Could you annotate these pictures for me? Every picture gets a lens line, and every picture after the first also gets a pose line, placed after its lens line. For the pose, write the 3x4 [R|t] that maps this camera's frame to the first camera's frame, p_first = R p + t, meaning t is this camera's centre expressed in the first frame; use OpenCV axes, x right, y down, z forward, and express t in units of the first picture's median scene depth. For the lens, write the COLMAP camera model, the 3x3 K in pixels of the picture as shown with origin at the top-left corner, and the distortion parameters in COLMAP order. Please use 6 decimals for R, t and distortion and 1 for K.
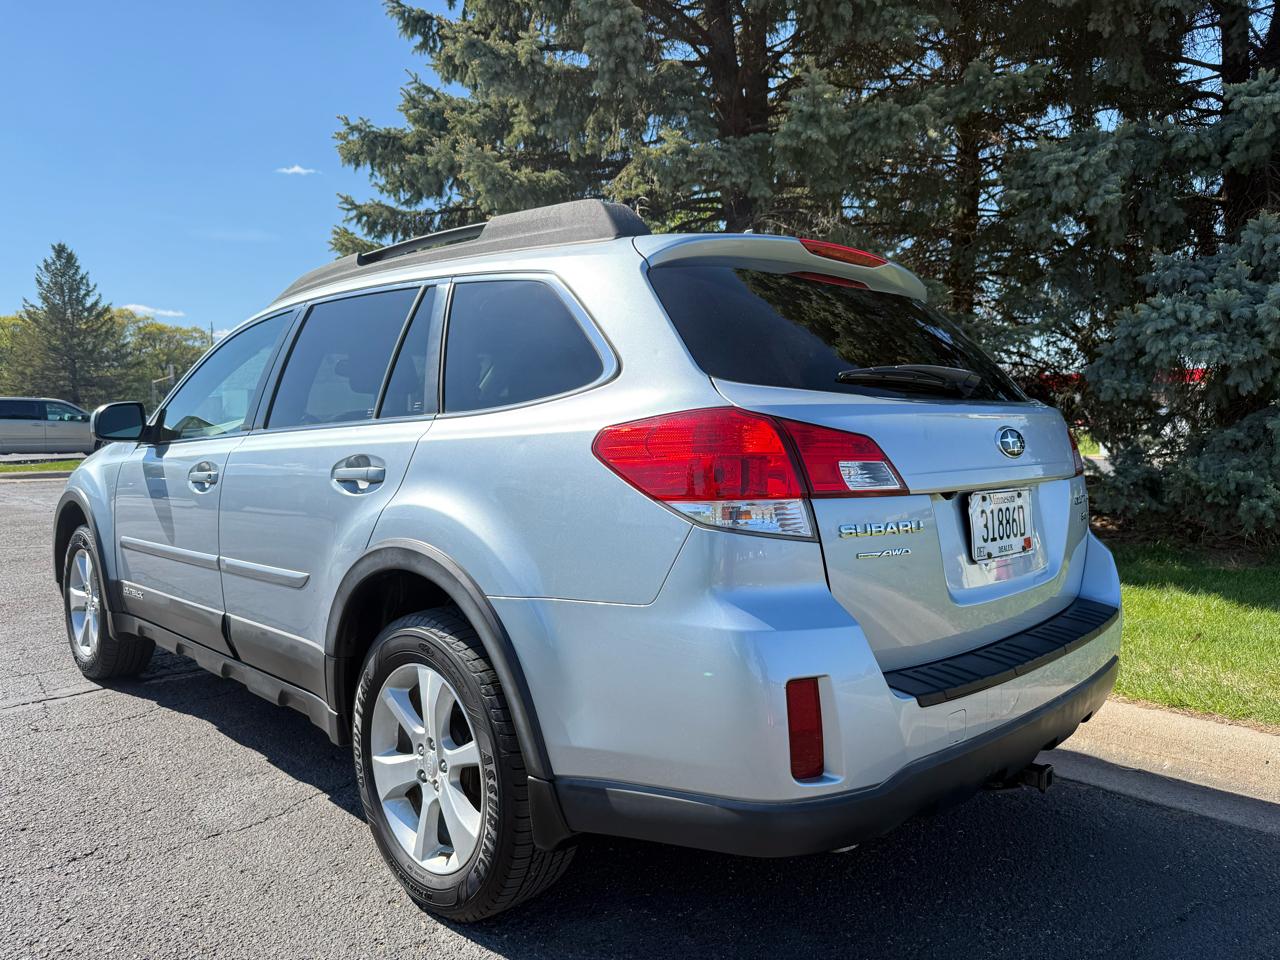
lens RADIAL K [[938.6, 0, 626.5], [0, 938.6, 444.5], [0, 0, 1]] dist [0.032718, -0.042350]
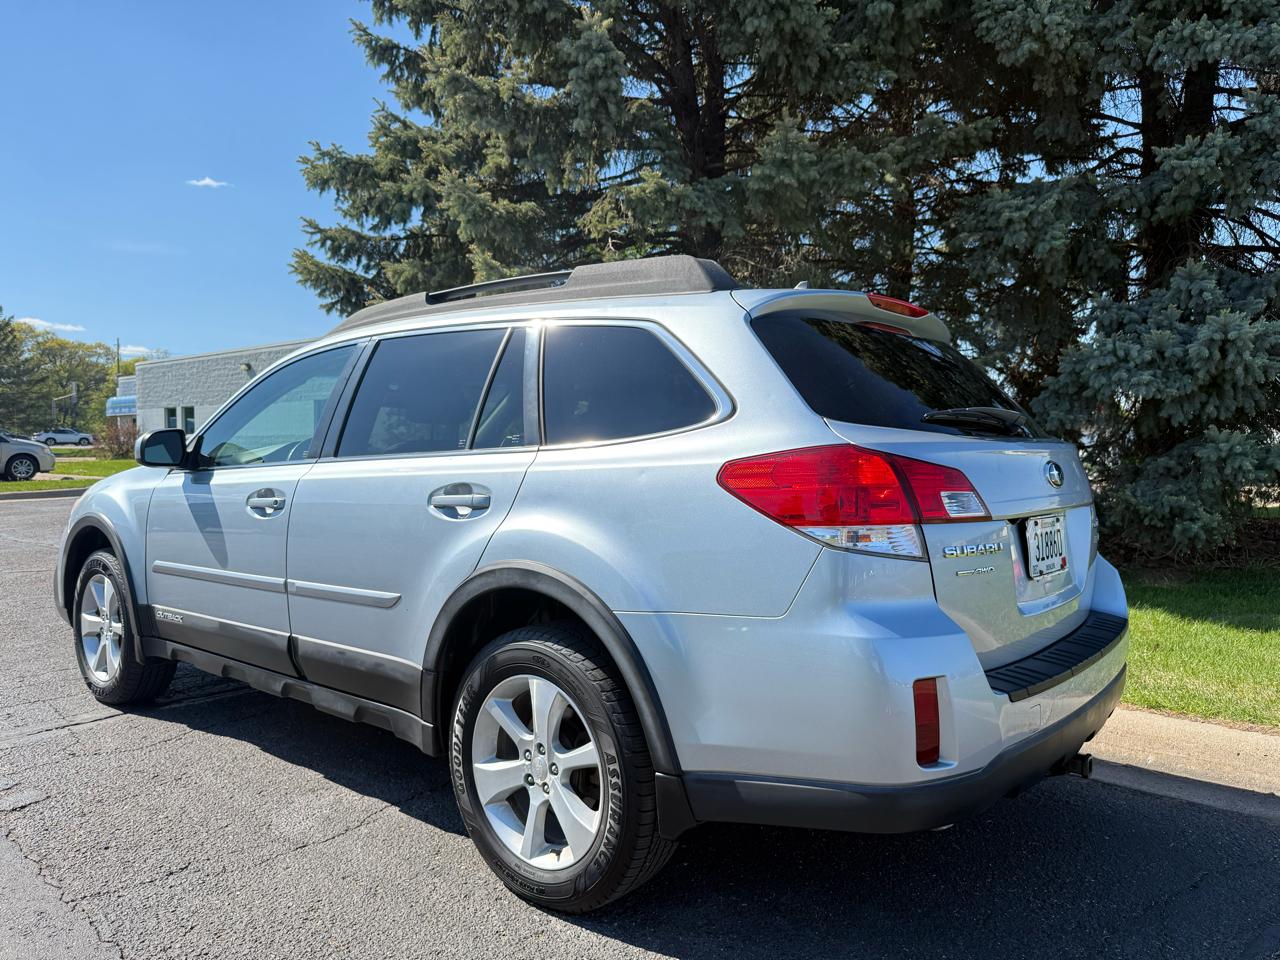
lens RADIAL K [[941.5, 0, 626.2], [0, 941.5, 443.9], [0, 0, 1]] dist [0.063792, -0.091069]
pose [[0.995949, 0.005458, 0.089751, -0.110269], [-0.003295, 0.999701, -0.024234, -0.004841], [-0.089856, 0.023840, 0.995669, -0.057243]]
